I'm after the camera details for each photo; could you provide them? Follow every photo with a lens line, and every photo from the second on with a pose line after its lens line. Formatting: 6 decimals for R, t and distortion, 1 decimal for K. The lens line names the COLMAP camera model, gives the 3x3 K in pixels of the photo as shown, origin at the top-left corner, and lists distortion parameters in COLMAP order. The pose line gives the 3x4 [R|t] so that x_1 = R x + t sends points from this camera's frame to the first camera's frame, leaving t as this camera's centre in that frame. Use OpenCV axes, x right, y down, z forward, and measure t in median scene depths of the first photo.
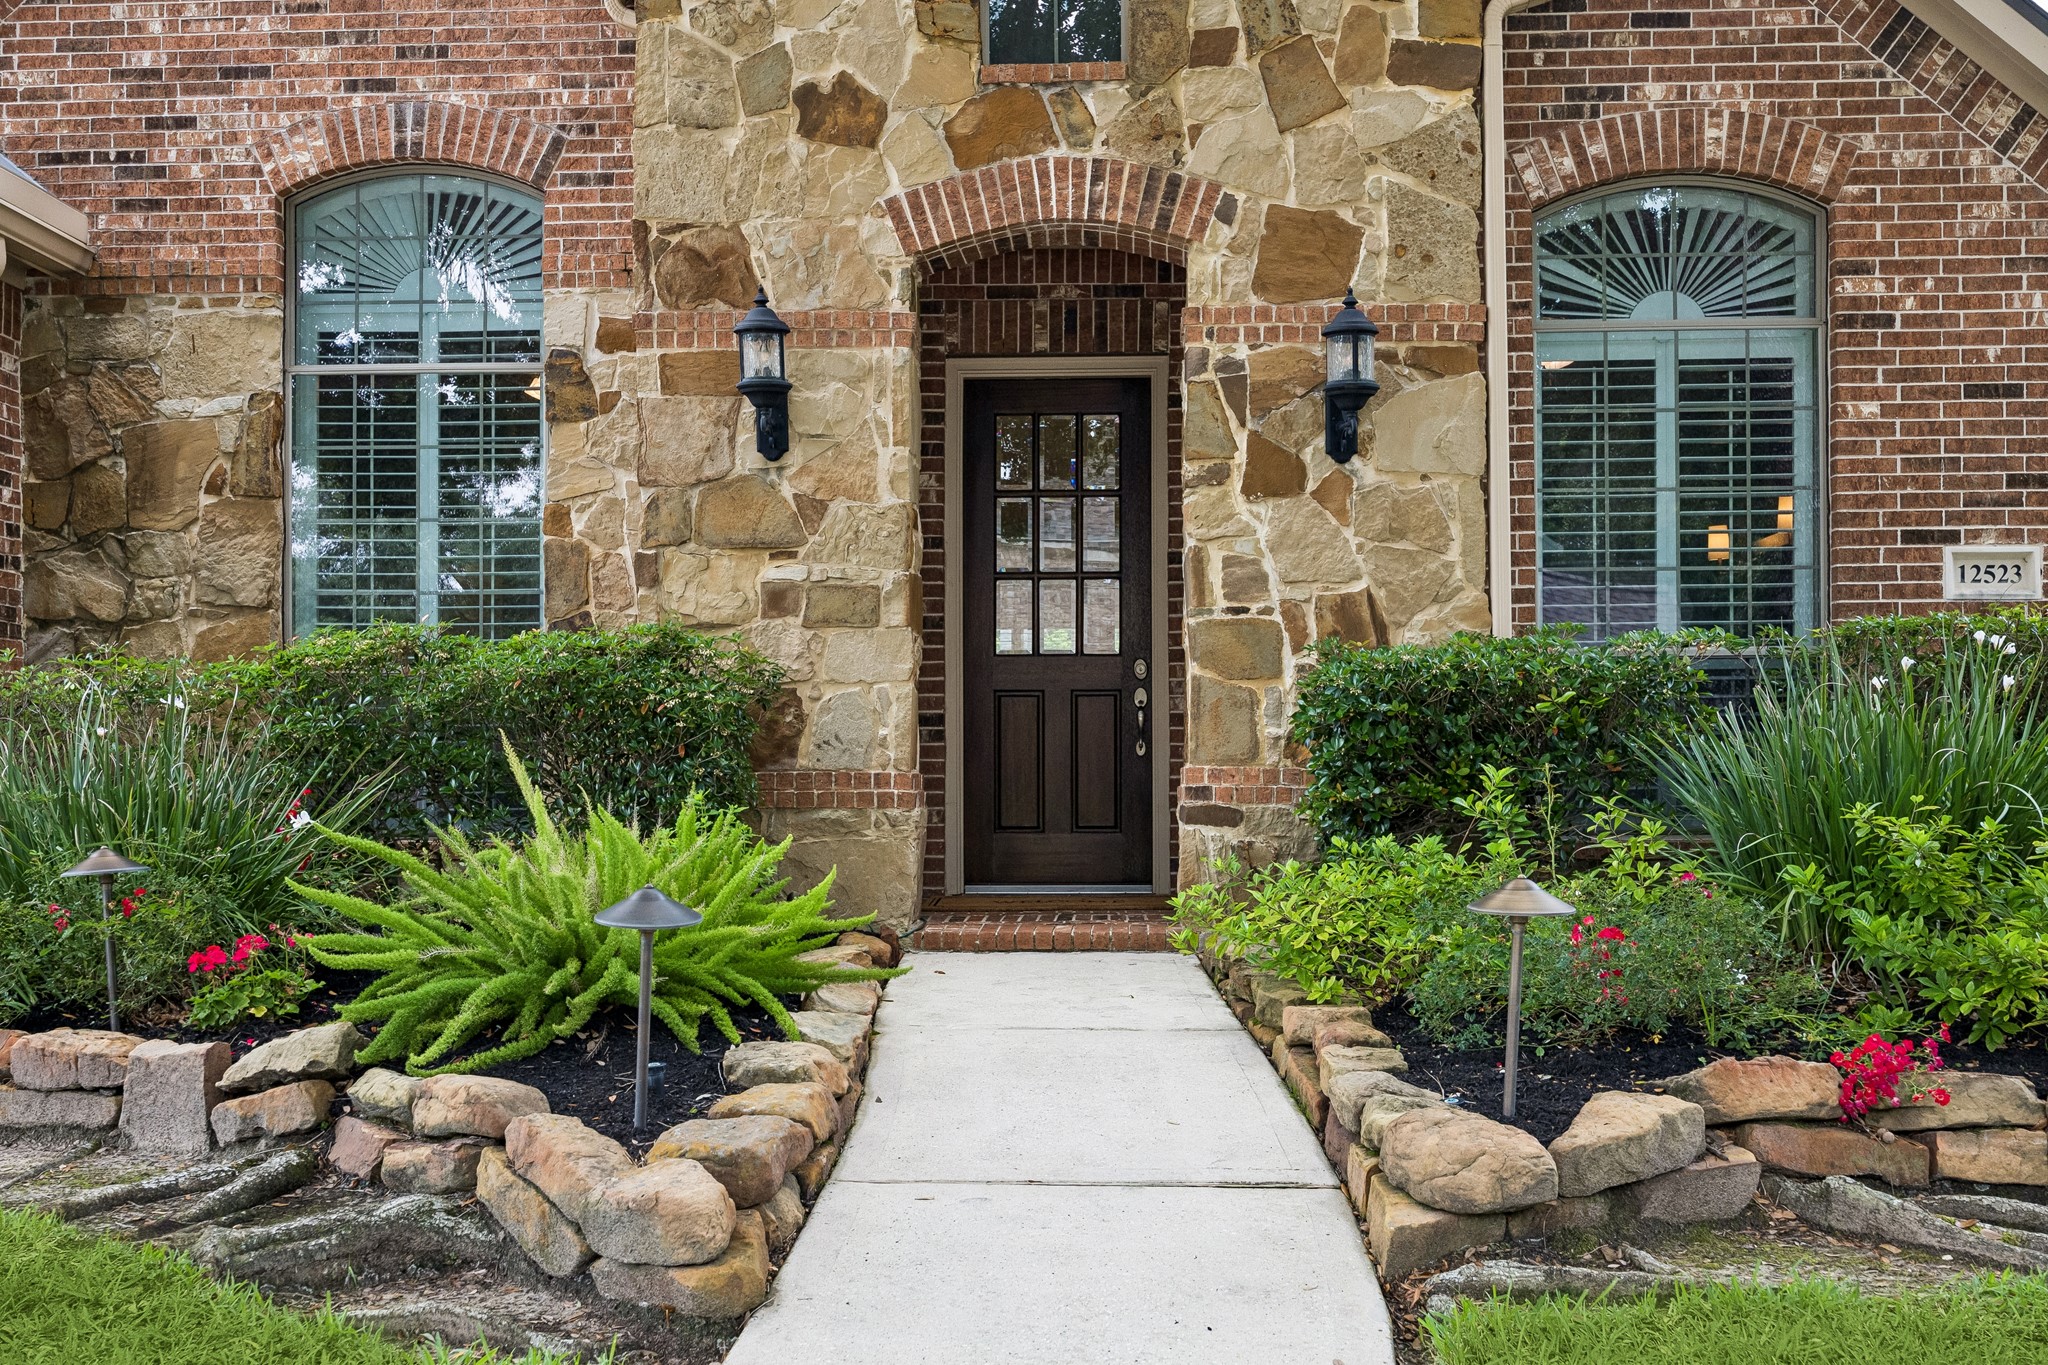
lens RADIAL K [[2041.9, 0, 1018.6], [0, 2041.9, 743.5], [0, 0, 1]] dist [-0.016506, 0.014489]
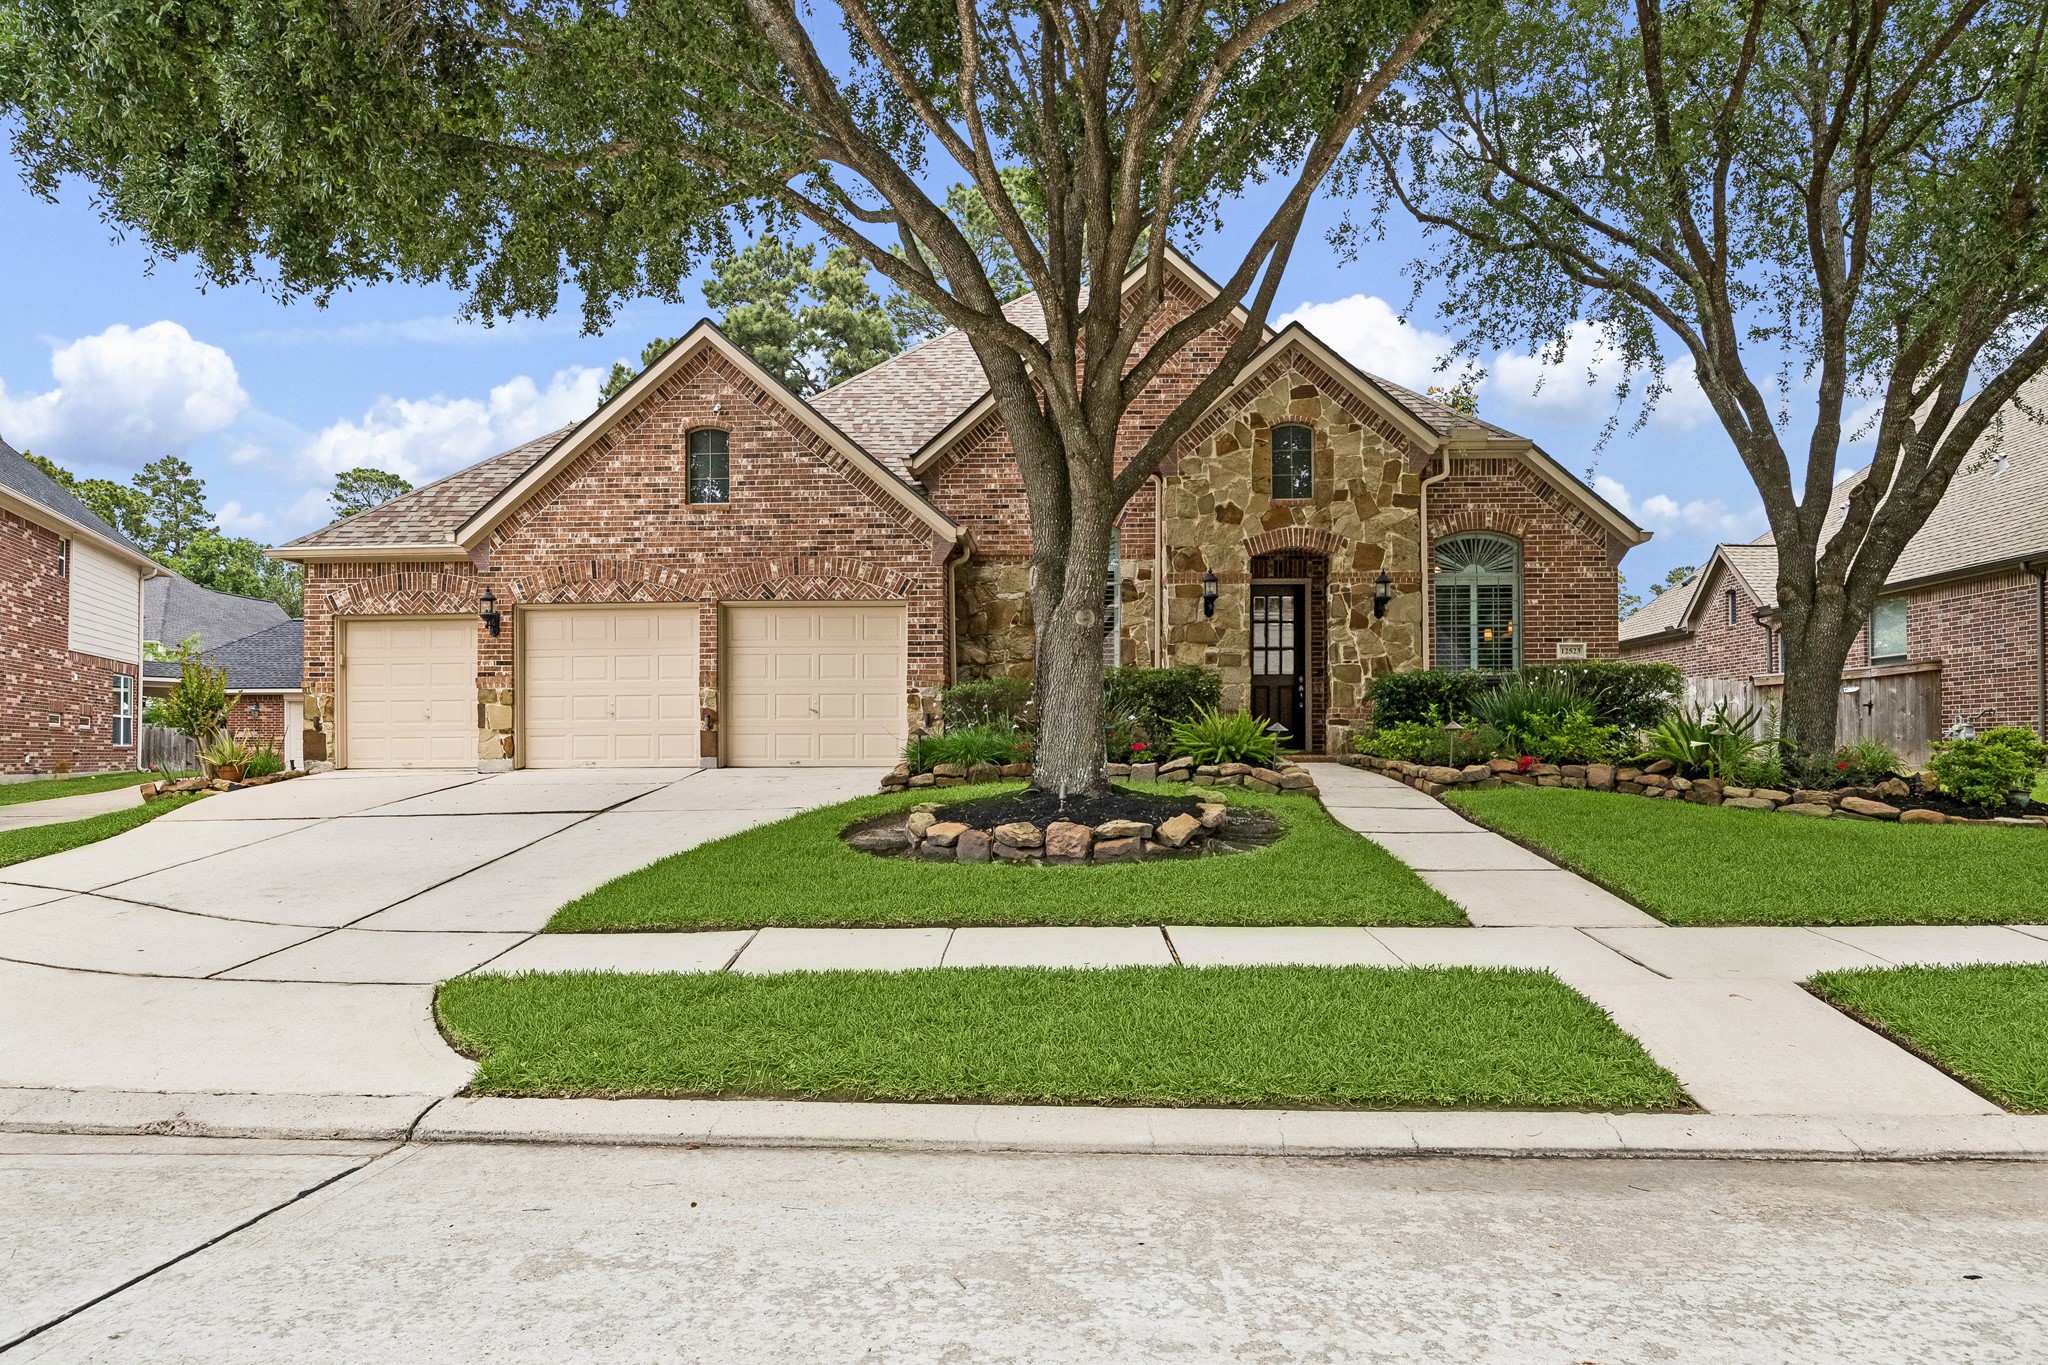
lens RADIAL K [[1279.4, 0, 1027.9], [0, 1279.4, 725.8], [0, 0, 1]] dist [-0.023211, -0.002156]
pose [[0.999957, 0.001212, -0.009167, -0.400126], [-0.001214, 0.999999, -0.000224, 0.041543], [0.009167, 0.000236, 0.999958, -1.113678]]
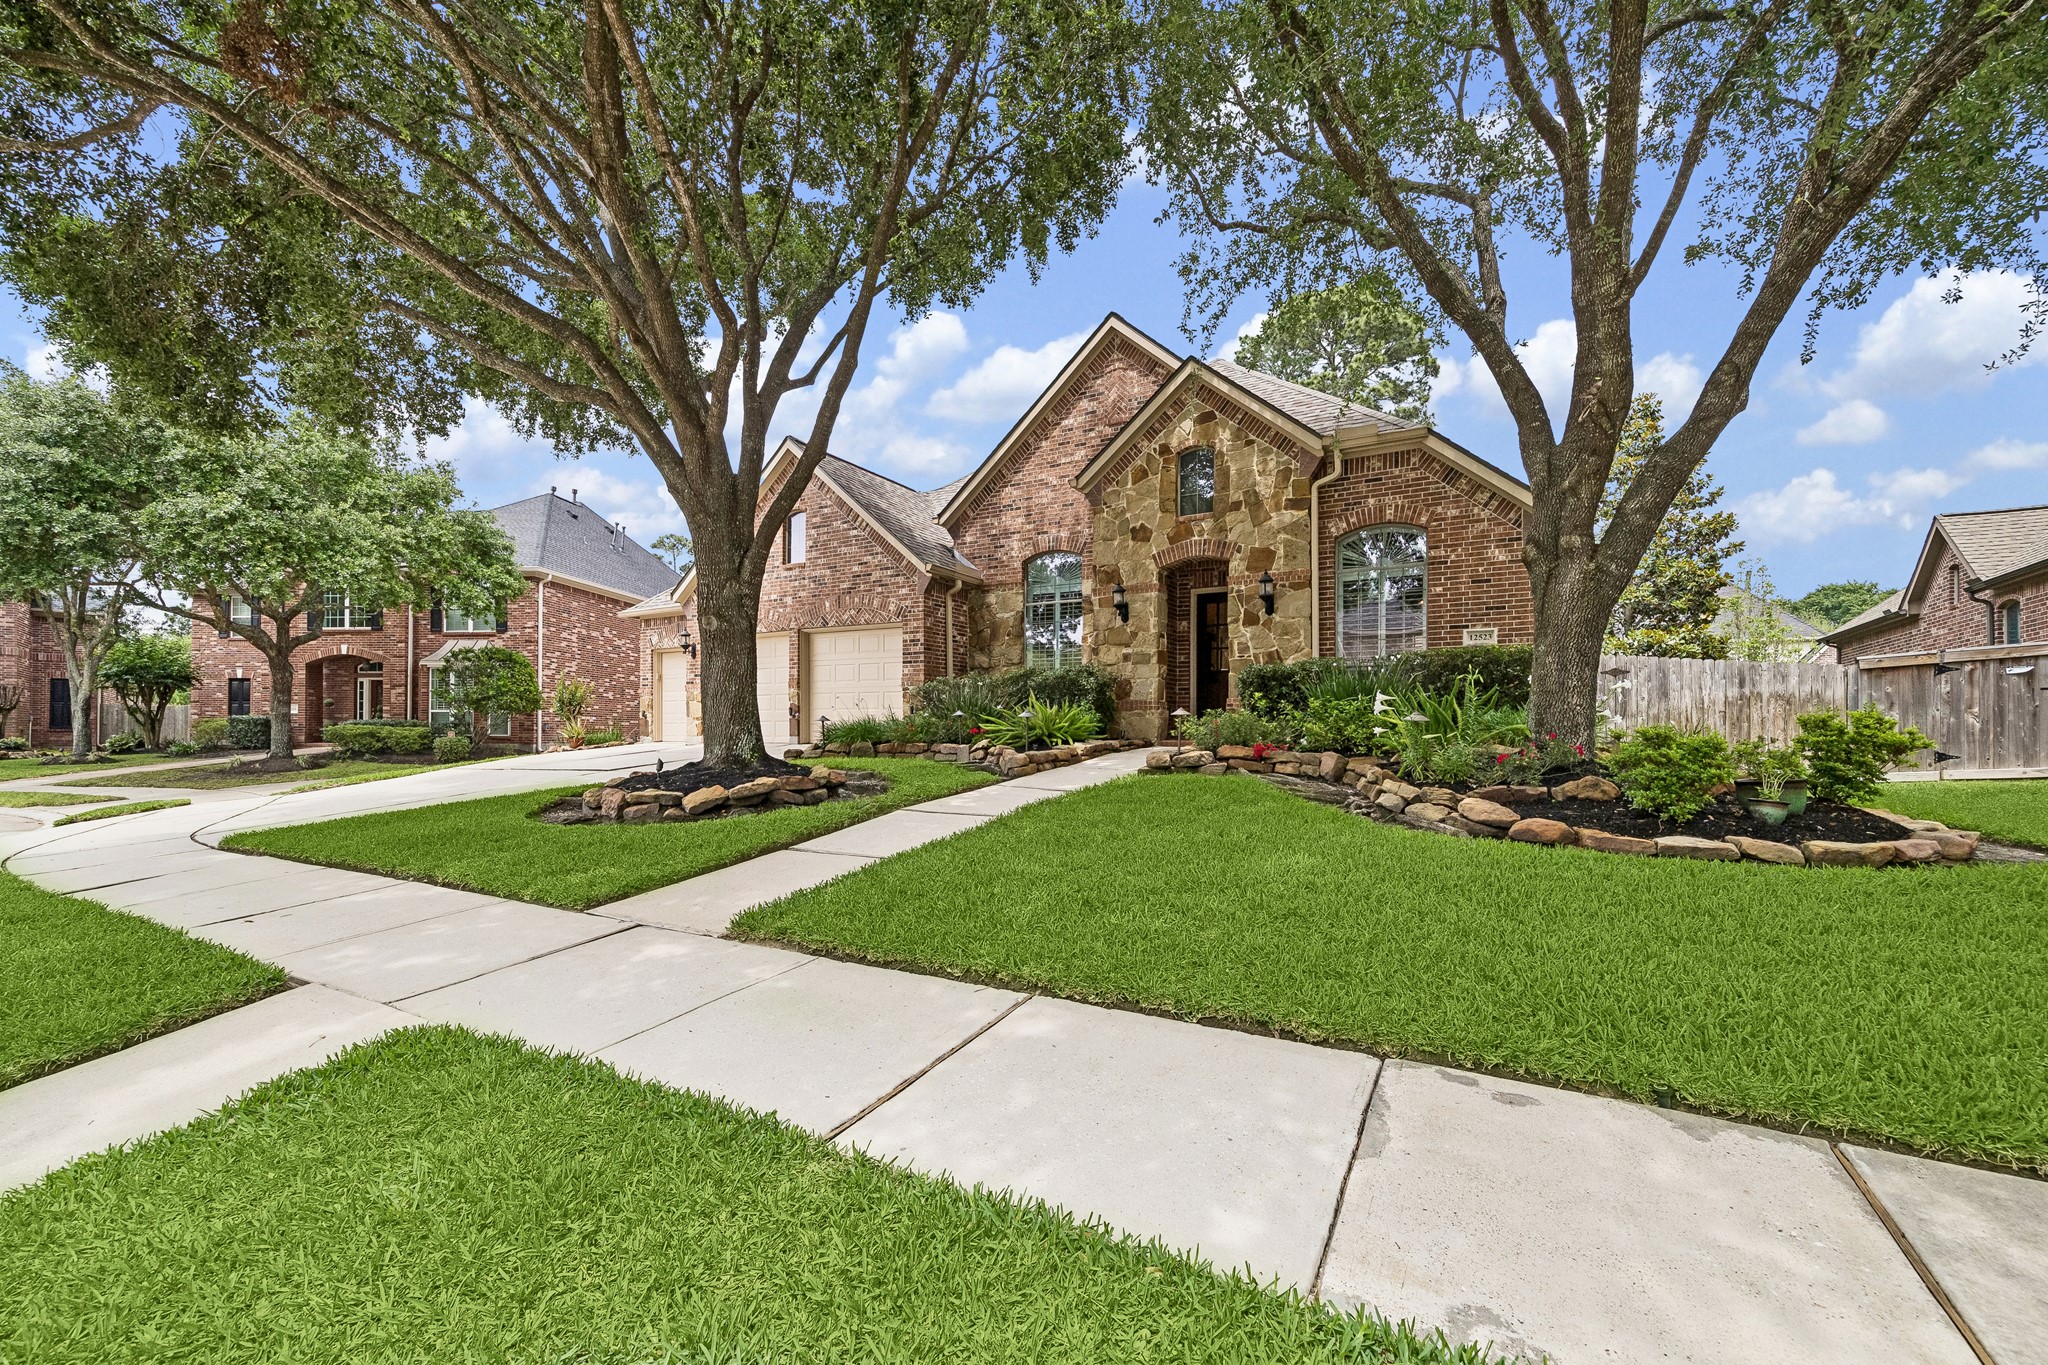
lens RADIAL K [[844.8, 0, 994.9], [0, 844.8, 723.3], [0, 0, 1]] dist [0.001380, 0.000458]
pose [[0.875362, 0.004562, -0.483446, 0.456449], [-0.002099, 0.999982, 0.005636, 0.049234], [0.483463, -0.003919, 0.875356, -0.569537]]
